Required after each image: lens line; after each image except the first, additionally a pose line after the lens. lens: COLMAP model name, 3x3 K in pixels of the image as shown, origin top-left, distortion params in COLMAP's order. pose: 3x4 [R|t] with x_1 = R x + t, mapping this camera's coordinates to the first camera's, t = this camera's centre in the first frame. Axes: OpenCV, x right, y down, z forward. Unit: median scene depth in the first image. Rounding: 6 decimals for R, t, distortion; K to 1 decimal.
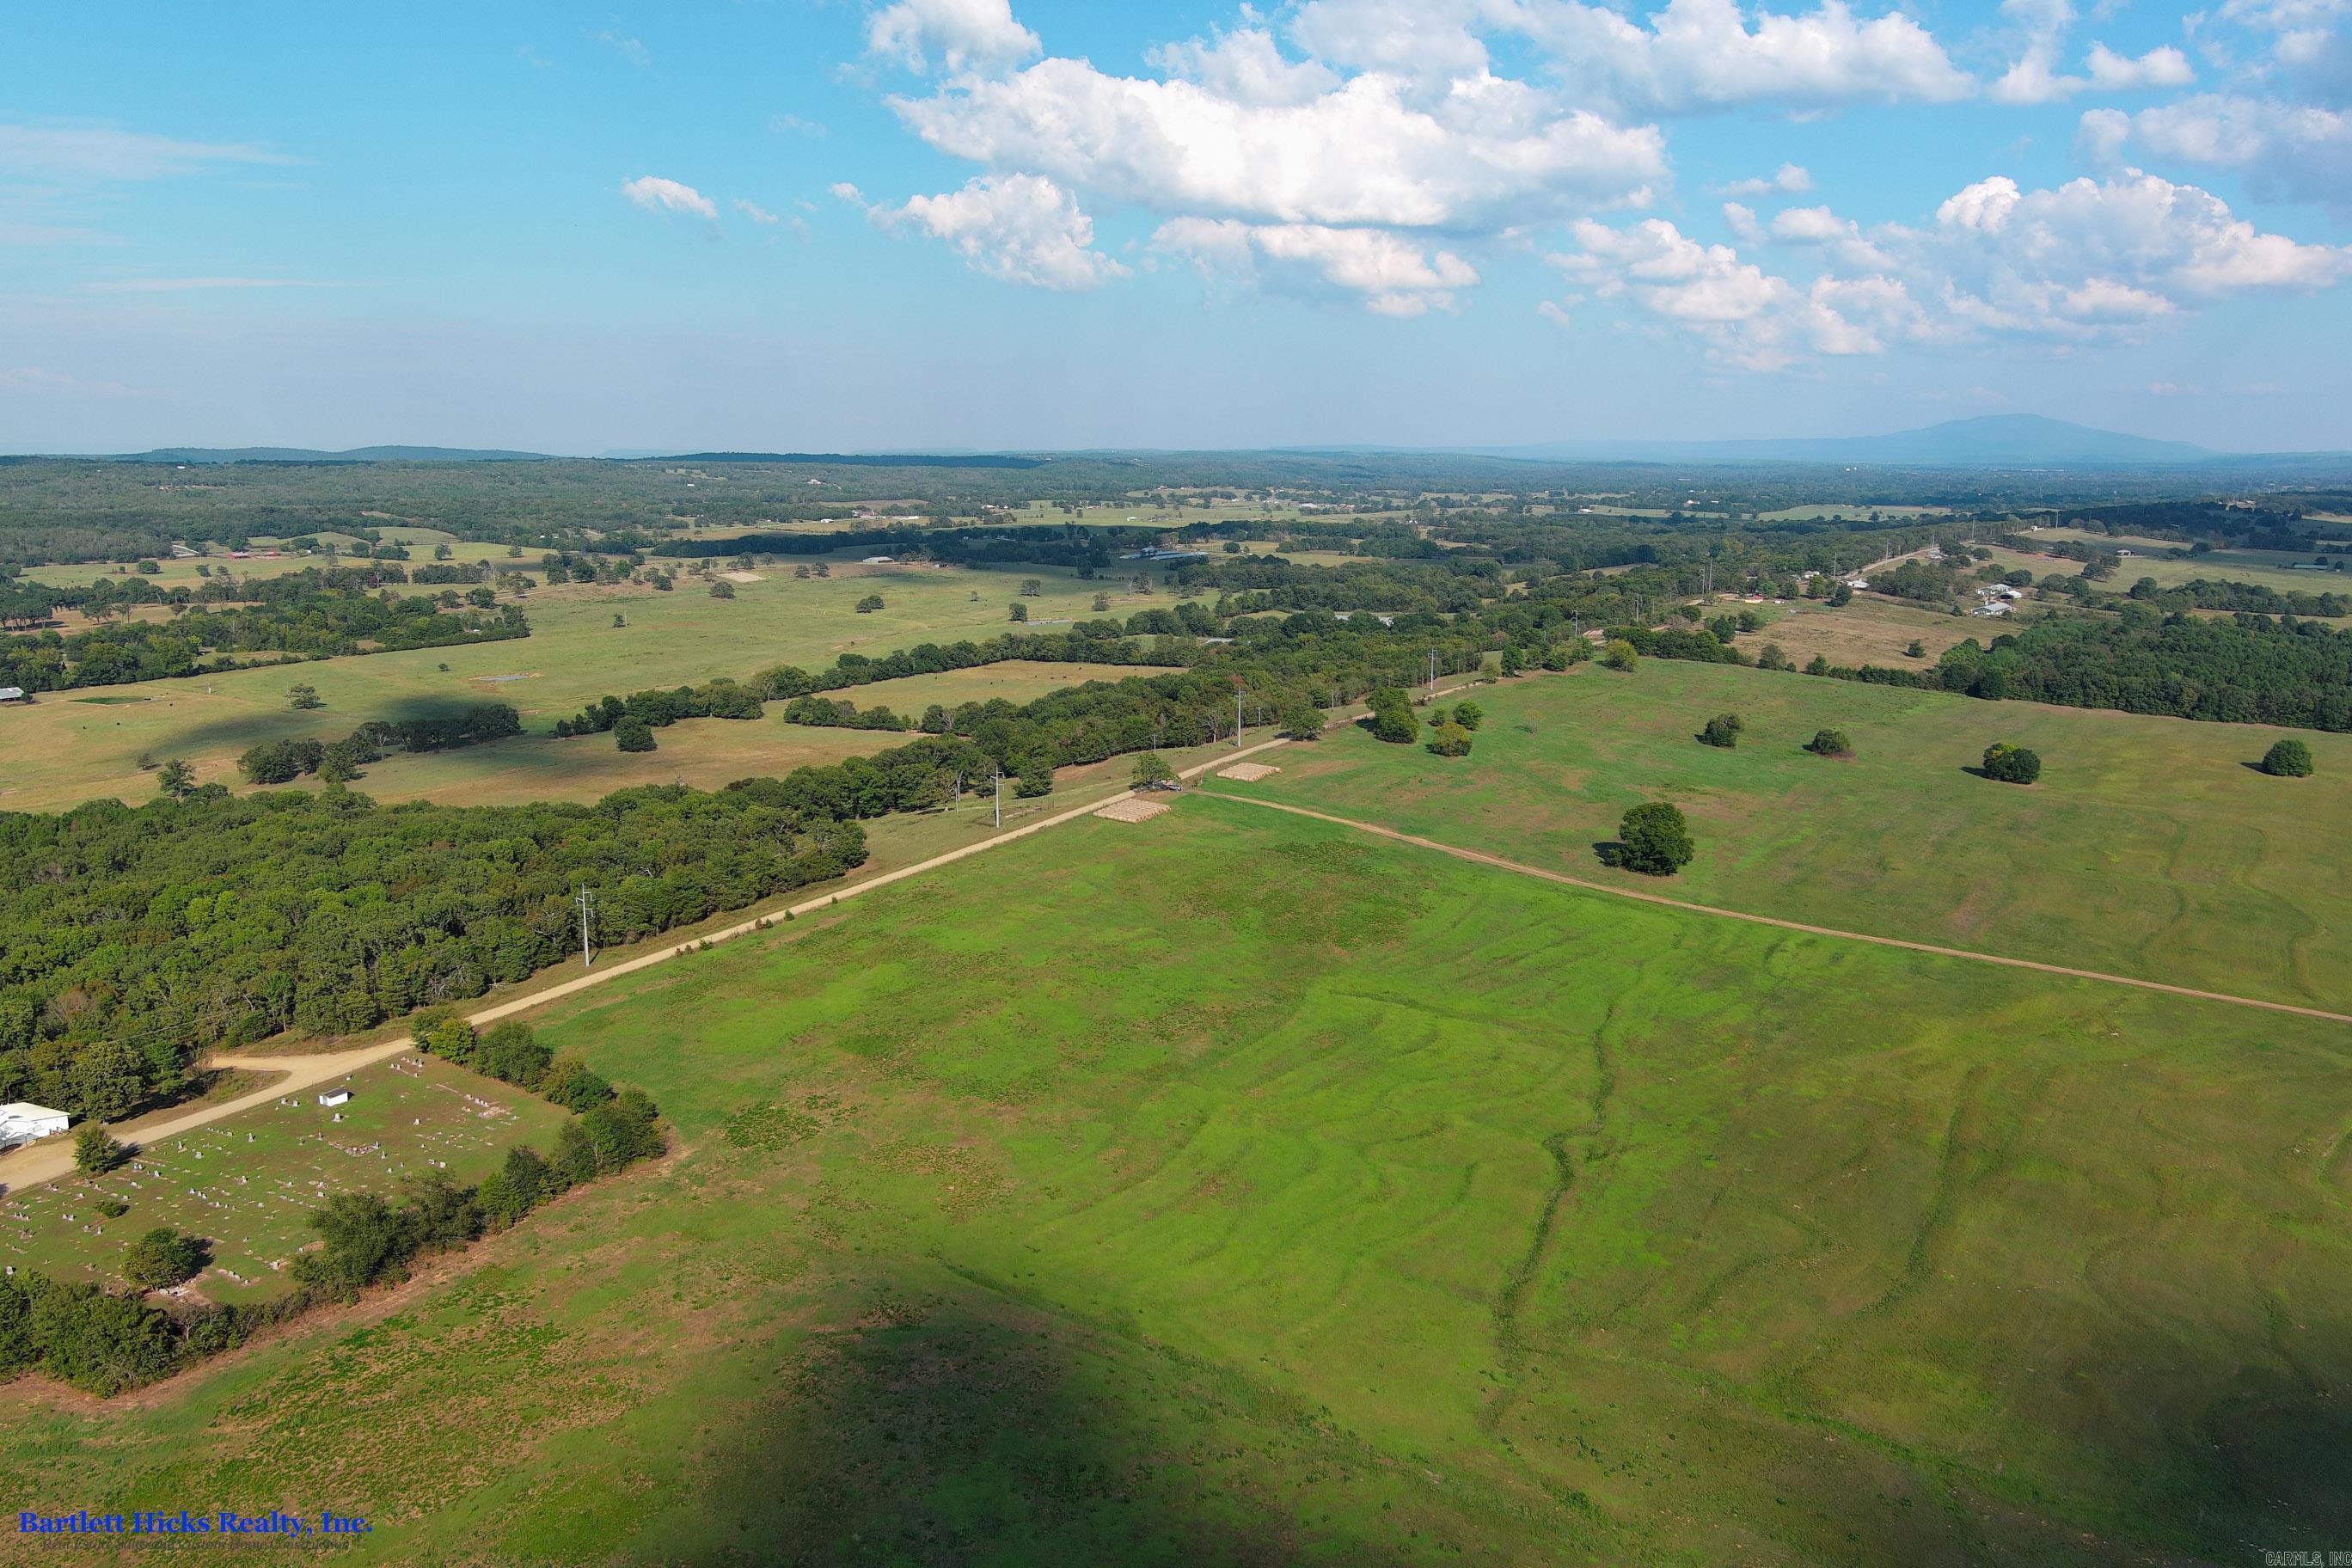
lens RADIAL K [[1936.1, 0, 1176.0], [0, 1936.1, 784.0], [0, 0, 1]] dist [0.012226, -0.005718]
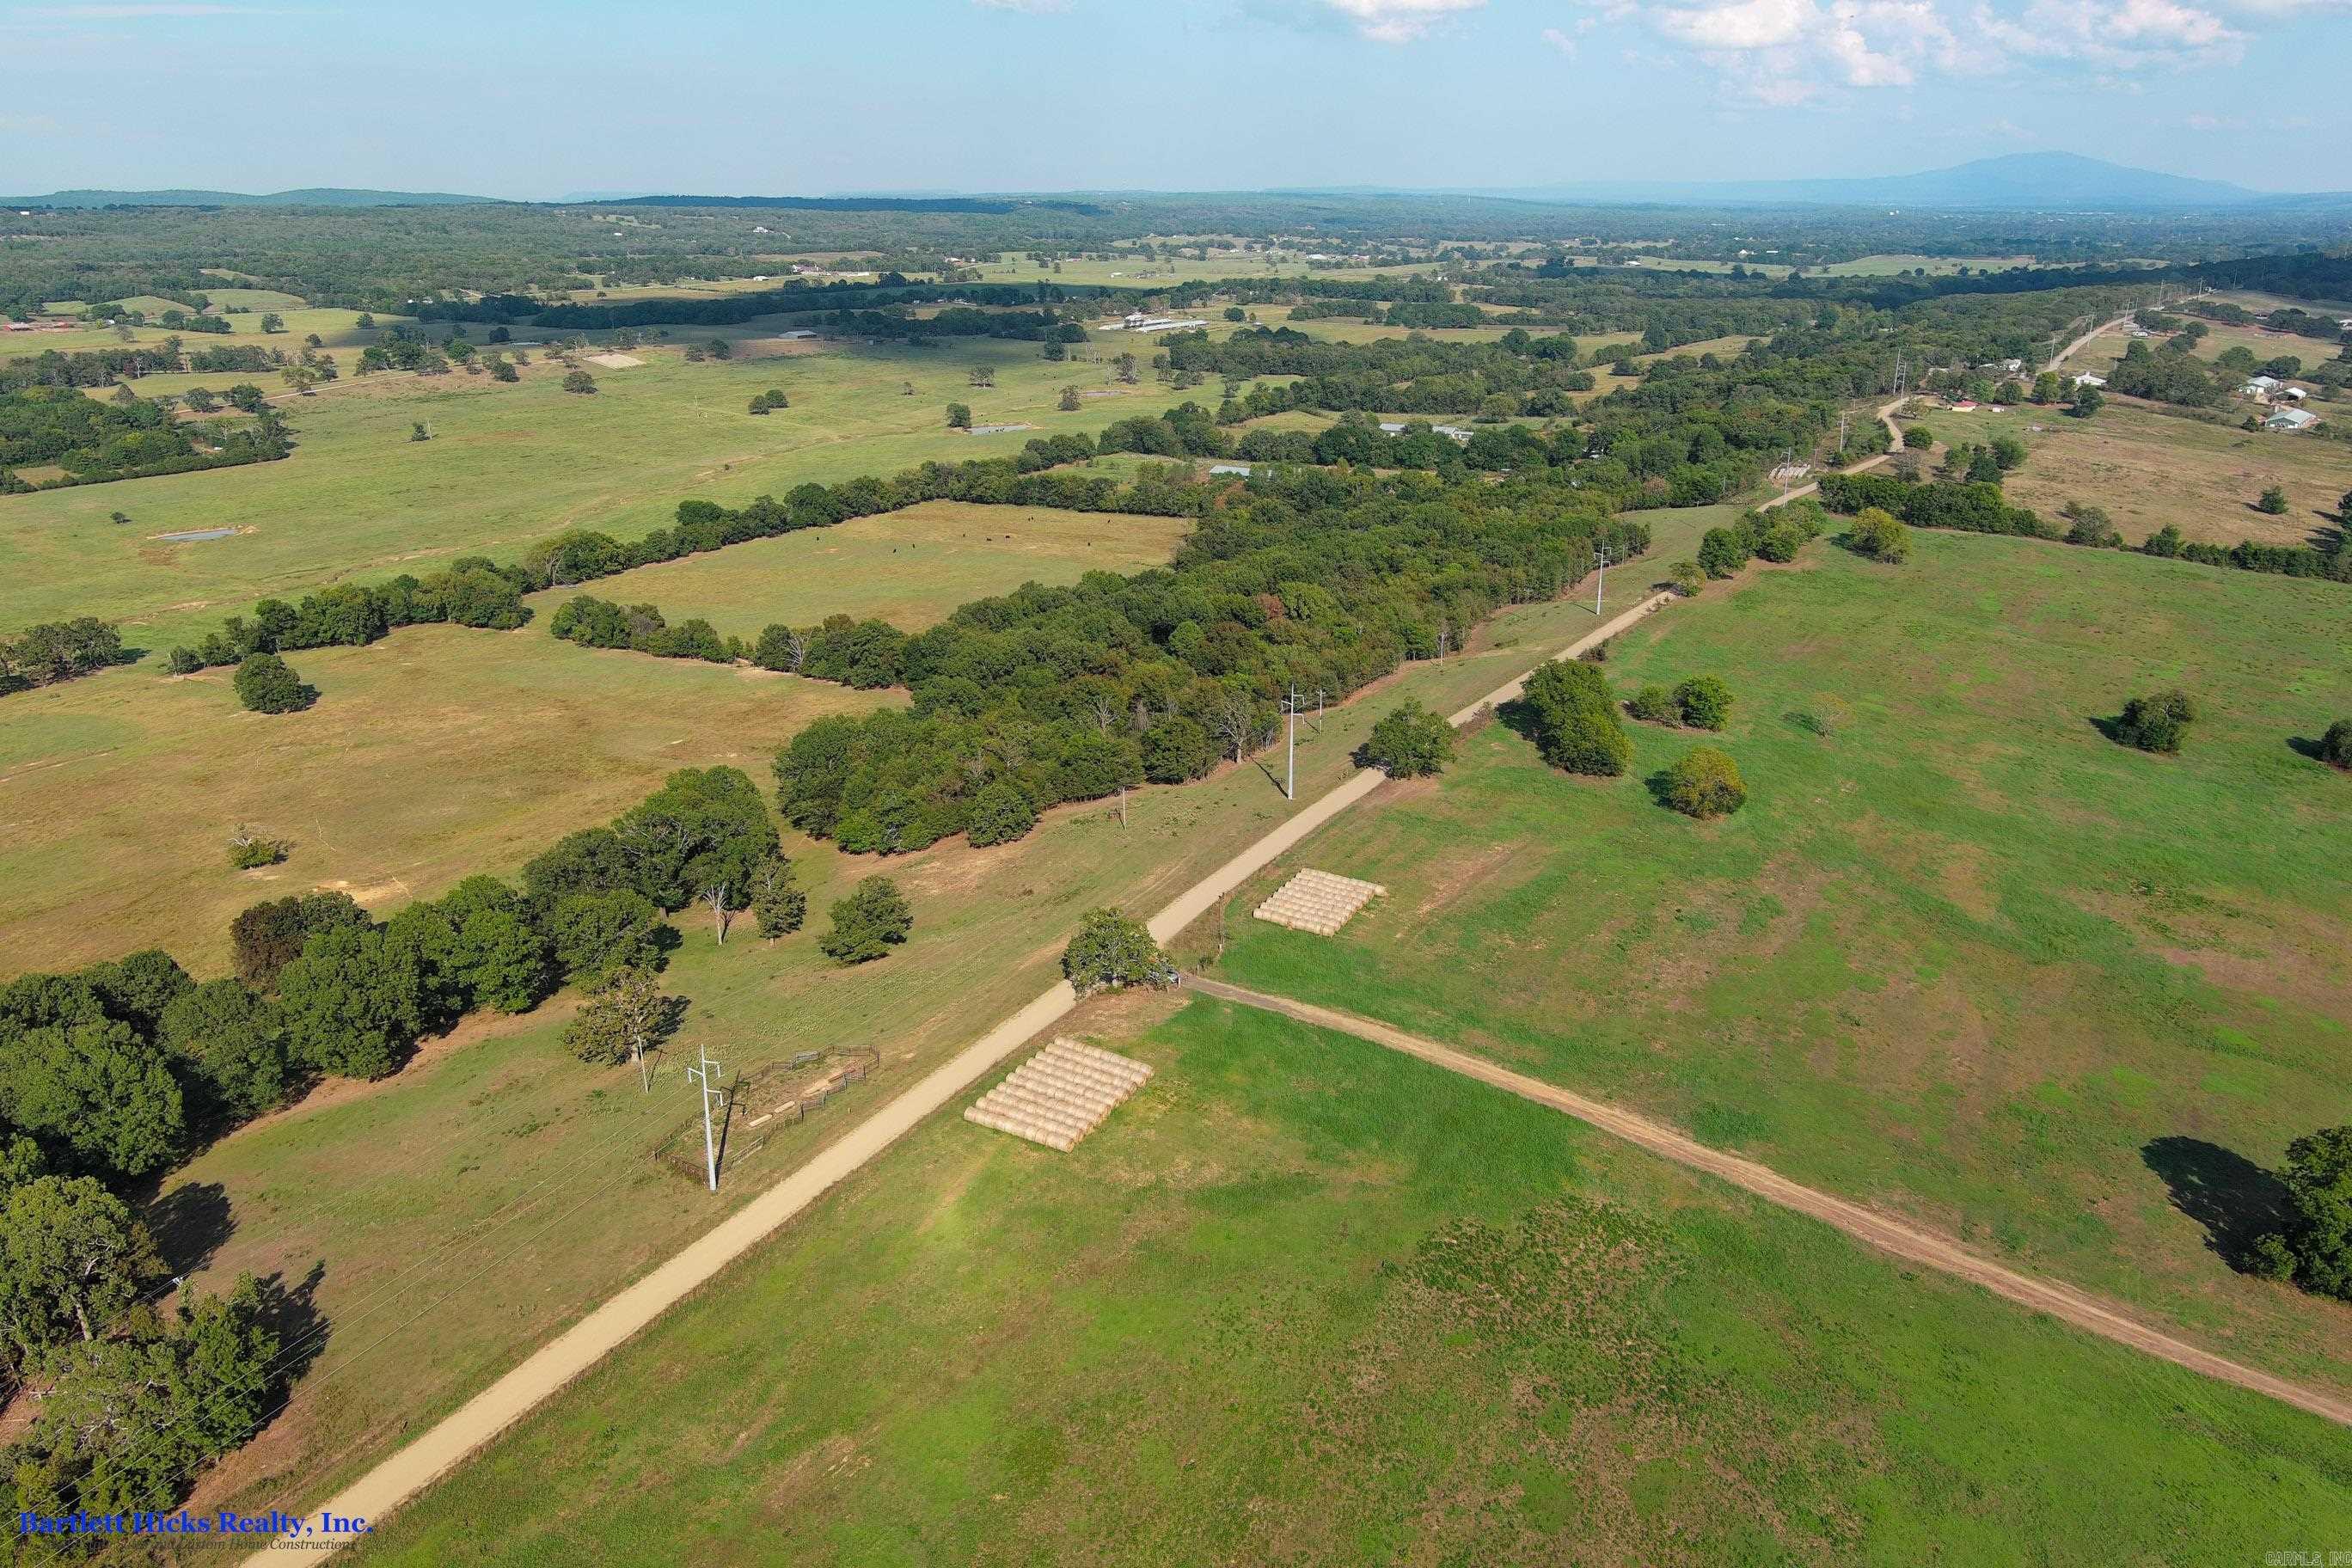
lens RADIAL K [[1910.1, 0, 1183.1], [0, 1910.1, 887.6], [0, 0, 1]] dist [-0.000447, 0.013092]
pose [[0.999971, -0.003545, 0.006738, 0.000451], [0.002293, 0.984124, 0.177465, -0.040180], [-0.007261, -0.177445, 0.984104, 0.235660]]
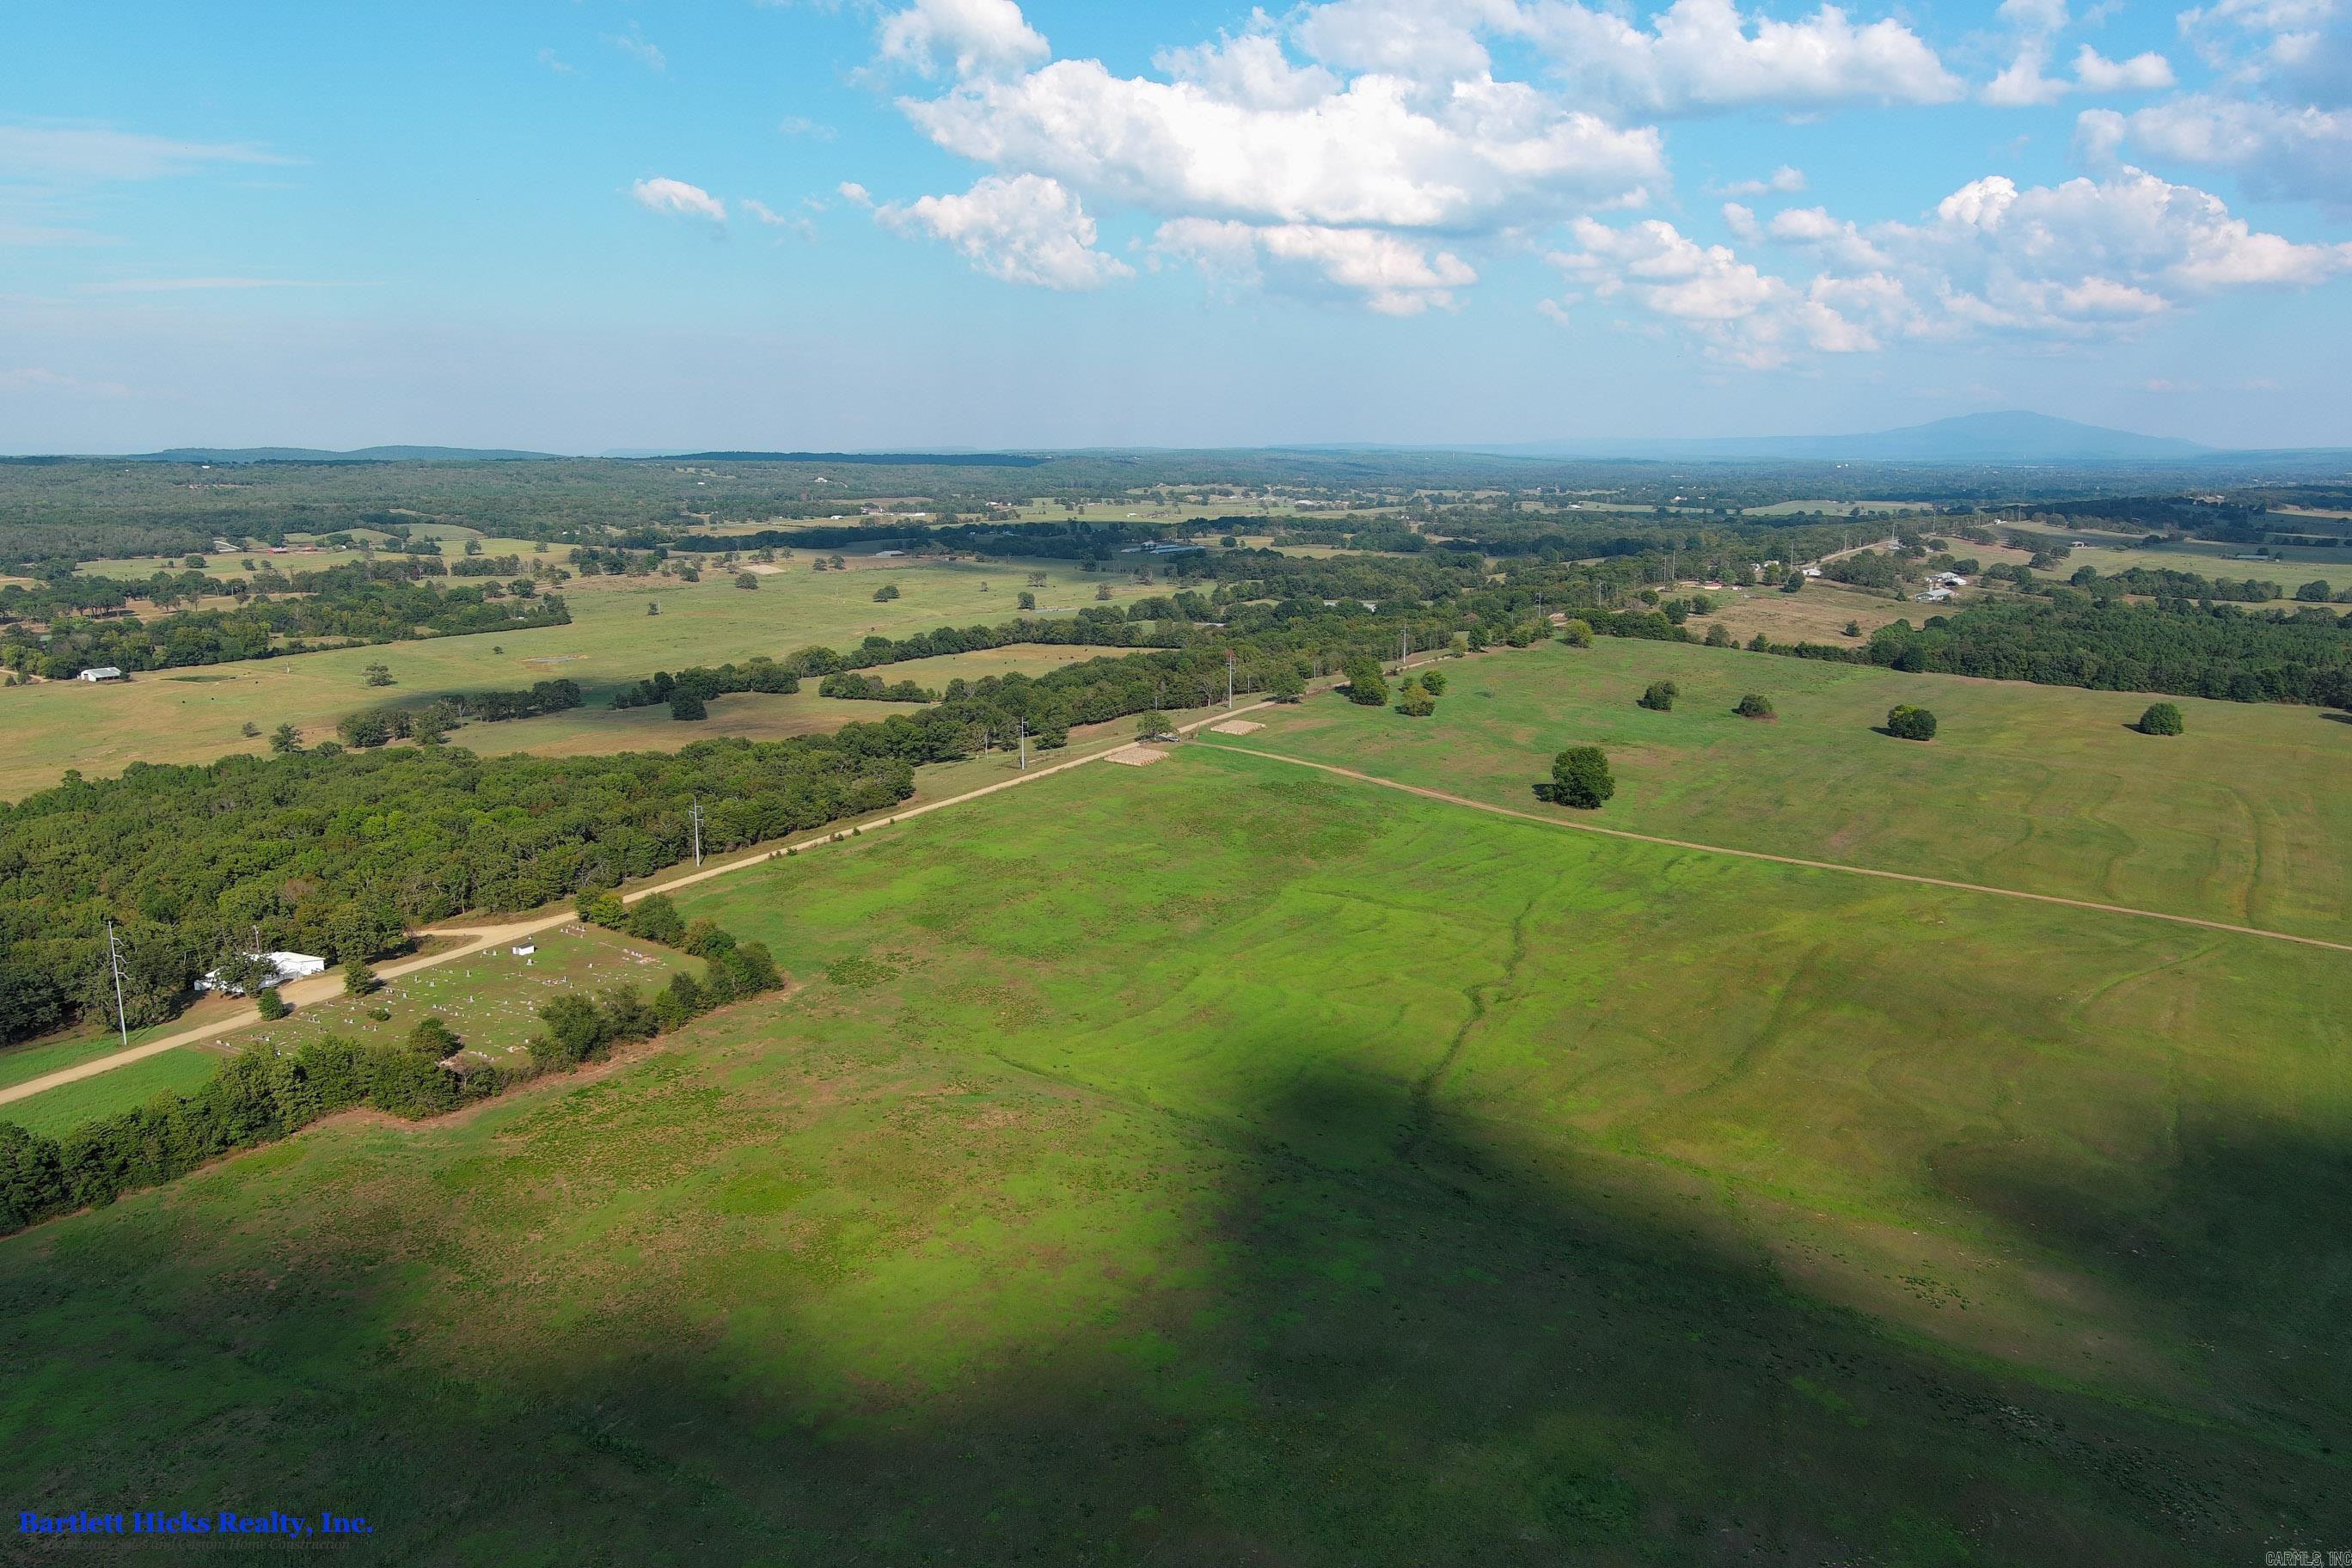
lens RADIAL K [[1945.8, 0, 1174.0], [0, 1945.8, 732.4], [0, 0, 1]] dist [0.013706, -0.002847]
pose [[0.999998, -0.001767, -0.000745, 0.000145], [0.001747, 0.999664, -0.025854, 0.011557], [0.000790, 0.025853, 0.999665, -0.067965]]
